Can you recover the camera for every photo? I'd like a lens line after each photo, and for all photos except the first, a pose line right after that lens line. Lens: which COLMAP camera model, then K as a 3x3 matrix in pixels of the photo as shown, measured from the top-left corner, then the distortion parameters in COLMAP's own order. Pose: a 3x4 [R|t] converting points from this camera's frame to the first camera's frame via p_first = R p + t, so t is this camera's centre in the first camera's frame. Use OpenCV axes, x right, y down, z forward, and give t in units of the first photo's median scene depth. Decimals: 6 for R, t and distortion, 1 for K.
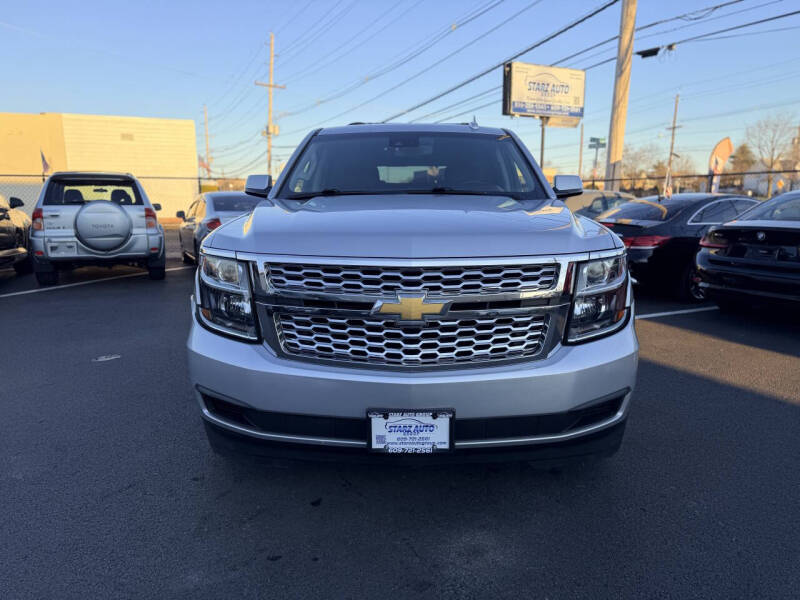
lens RADIAL K [[582.4, 0, 397.0], [0, 582.4, 303.3], [0, 0, 1]] dist [0.007893, -0.005033]
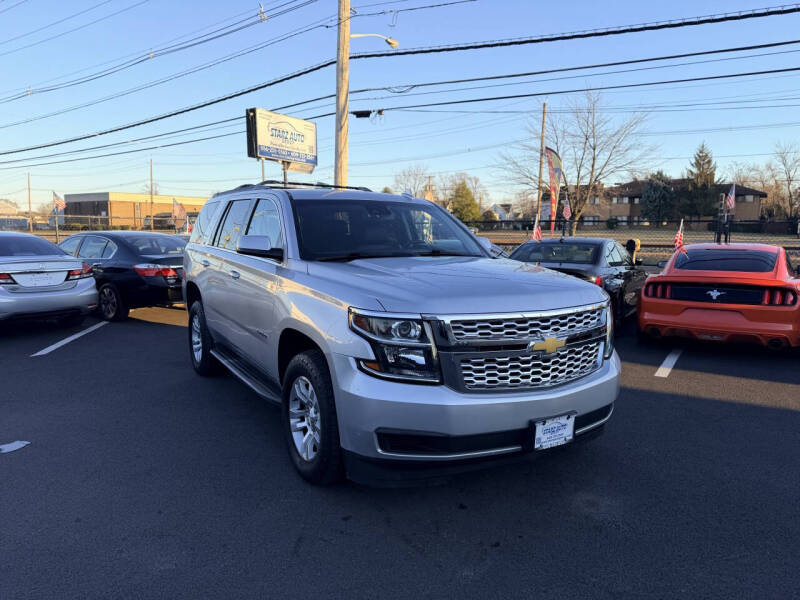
lens RADIAL K [[570.2, 0, 398.3], [0, 570.2, 302.7], [0, 0, 1]] dist [0.097819, -0.149874]
pose [[0.845230, -0.058326, 0.531211, -0.161017], [0.083969, 0.996174, -0.024229, -0.014337], [-0.527765, 0.065084, 0.846893, -0.002212]]
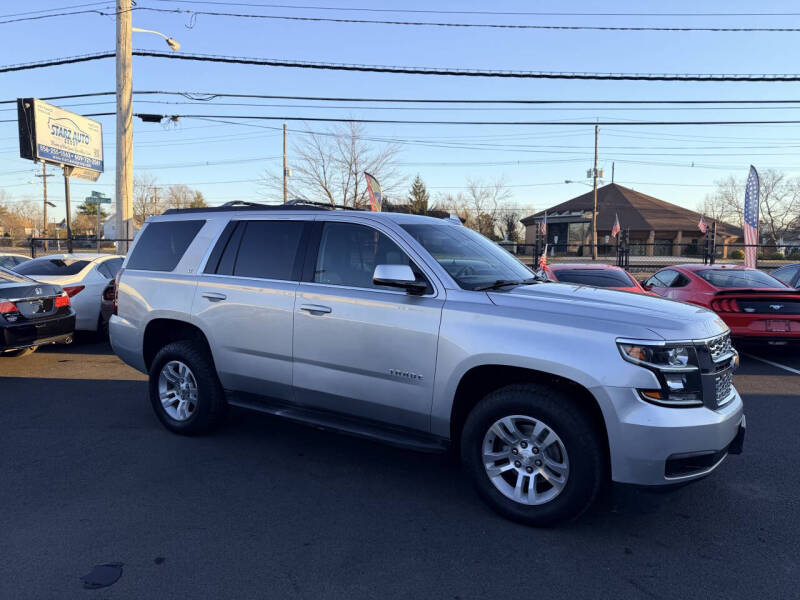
lens RADIAL K [[582.4, 0, 397.0], [0, 582.4, 303.3], [0, 0, 1]] dist [0.007893, -0.005033]
pose [[0.498901, -0.066667, 0.864091, -0.293003], [0.134989, 0.990846, -0.001492, -0.043788], [-0.856082, 0.117387, 0.503333, 0.149554]]
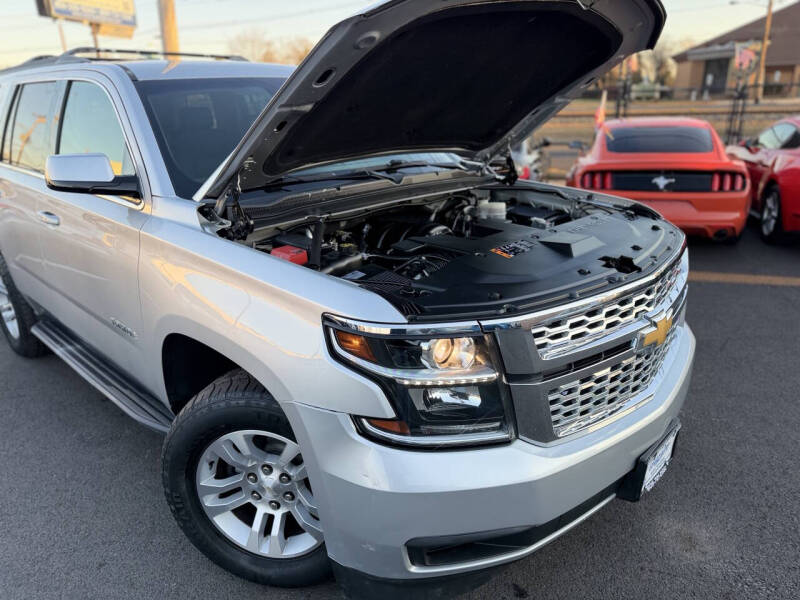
lens RADIAL K [[557.4, 0, 412.2], [0, 557.4, 299.1], [0, 0, 1]] dist [0.086051, -0.099402]
pose [[0.660394, -0.259178, 0.704774, -0.125025], [0.152171, 0.965265, 0.212384, -0.042358], [-0.735339, -0.033011, 0.676895, 0.106637]]
